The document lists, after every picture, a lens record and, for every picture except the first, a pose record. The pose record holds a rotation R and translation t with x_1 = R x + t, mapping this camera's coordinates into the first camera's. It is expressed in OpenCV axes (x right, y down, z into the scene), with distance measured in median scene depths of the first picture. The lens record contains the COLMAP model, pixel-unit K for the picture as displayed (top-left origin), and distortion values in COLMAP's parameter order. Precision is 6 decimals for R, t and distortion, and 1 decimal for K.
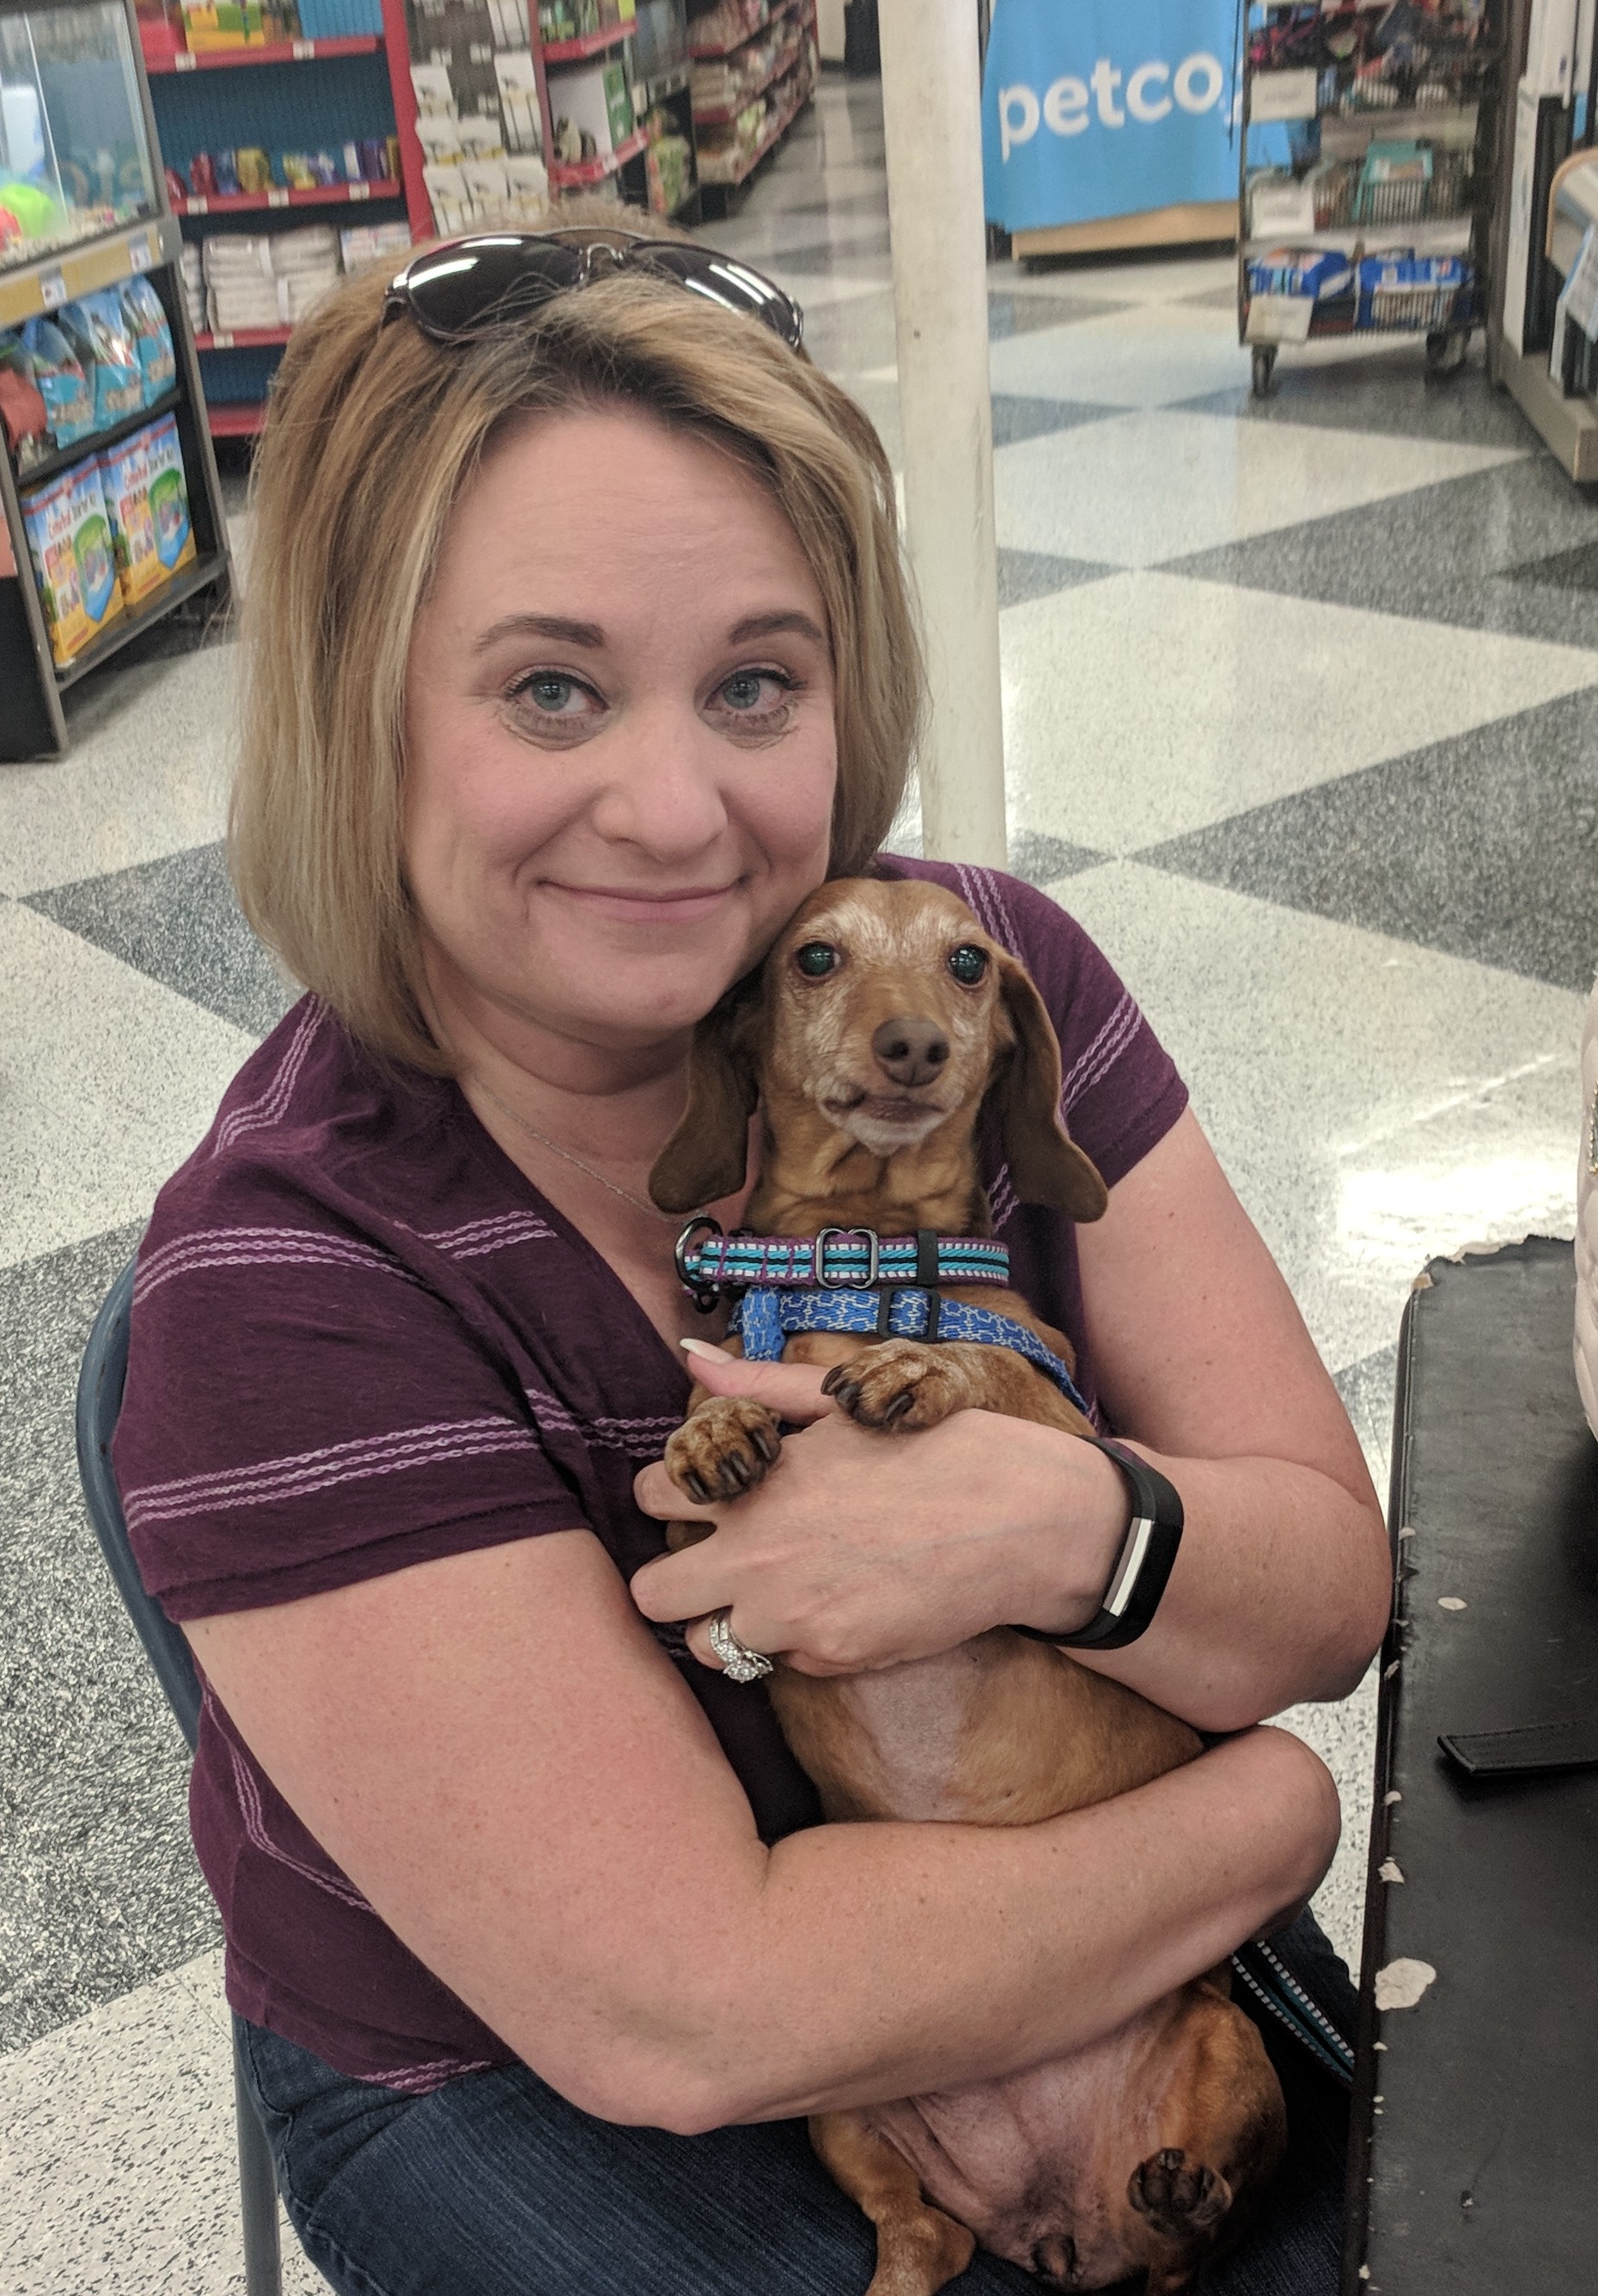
lens RADIAL K [[1856.5, 0, 800.5], [0, 1856.5, 1143.1], [0, 0, 1]] dist [-0.008111, 0.000618]
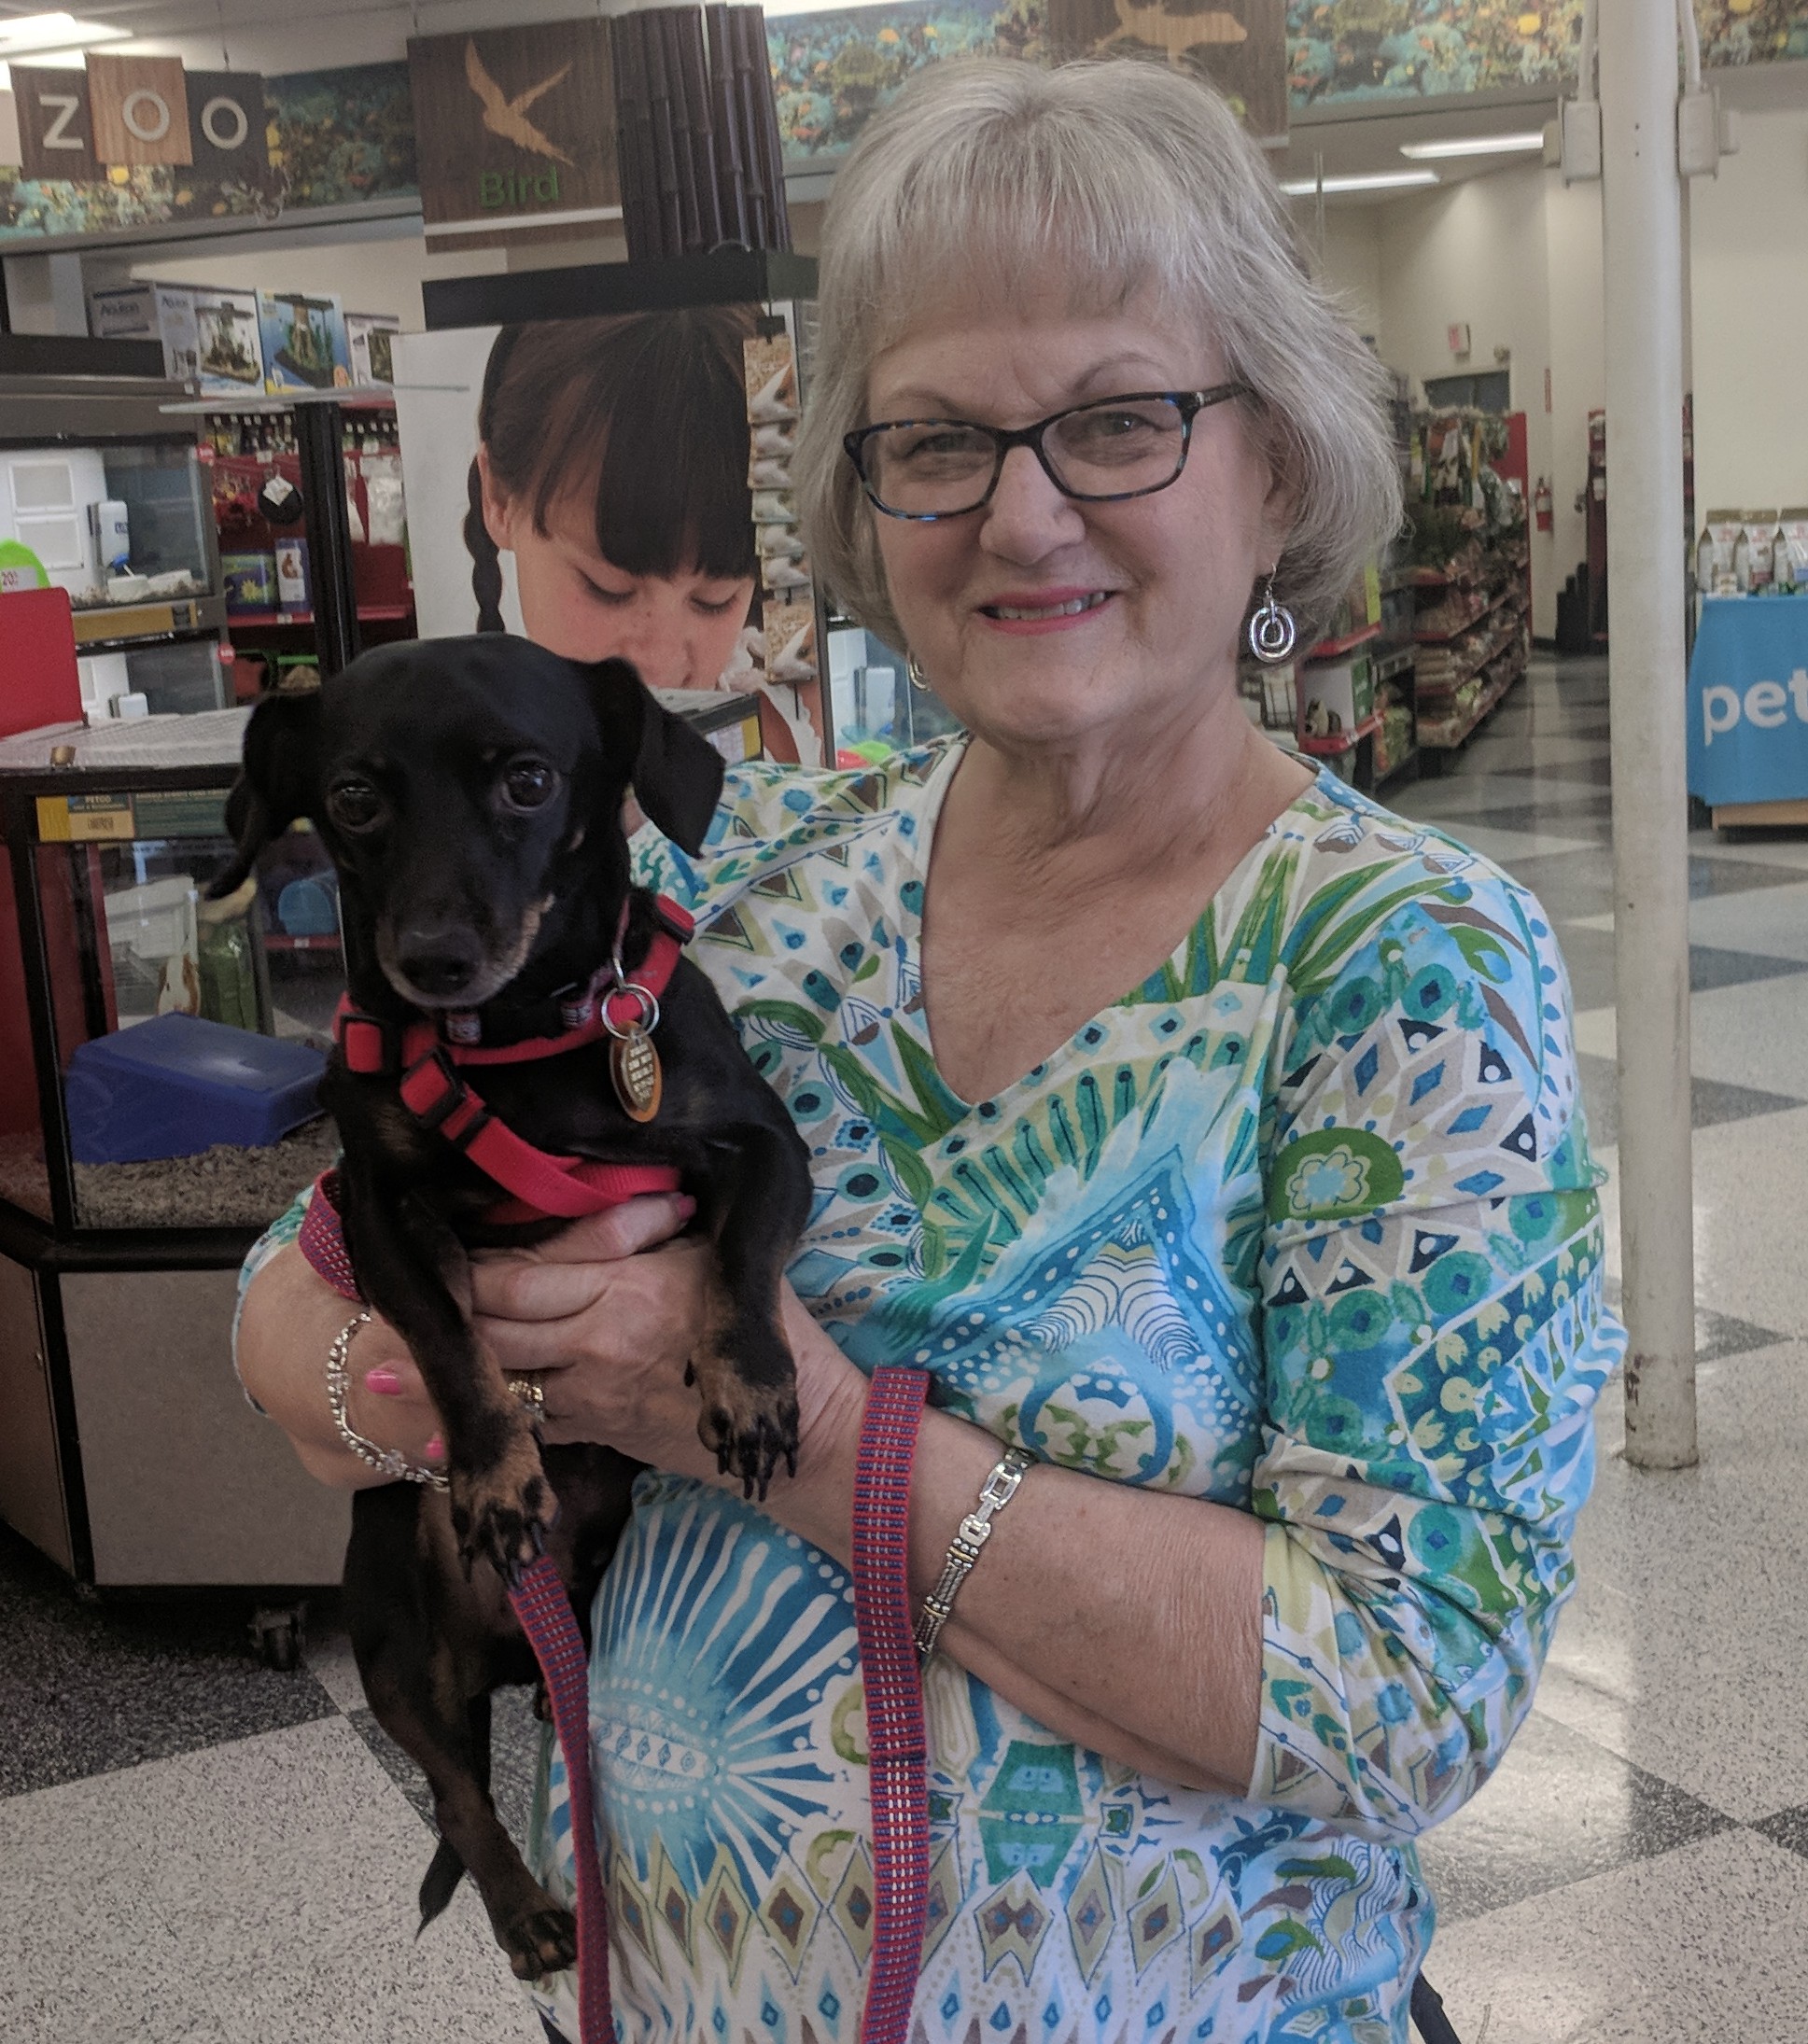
lens RADIAL K [[3323.7, 0, 905.6], [0, 3323.7, 1023.4], [0, 0, 1]] dist [-0.005511, 0.000000]
pose [[0.989403, 0.059471, -0.132458, -0.088573], [-0.100048, 0.940370, -0.325108, 0.309425], [0.105225, 0.334915, 0.936354, -0.834034]]
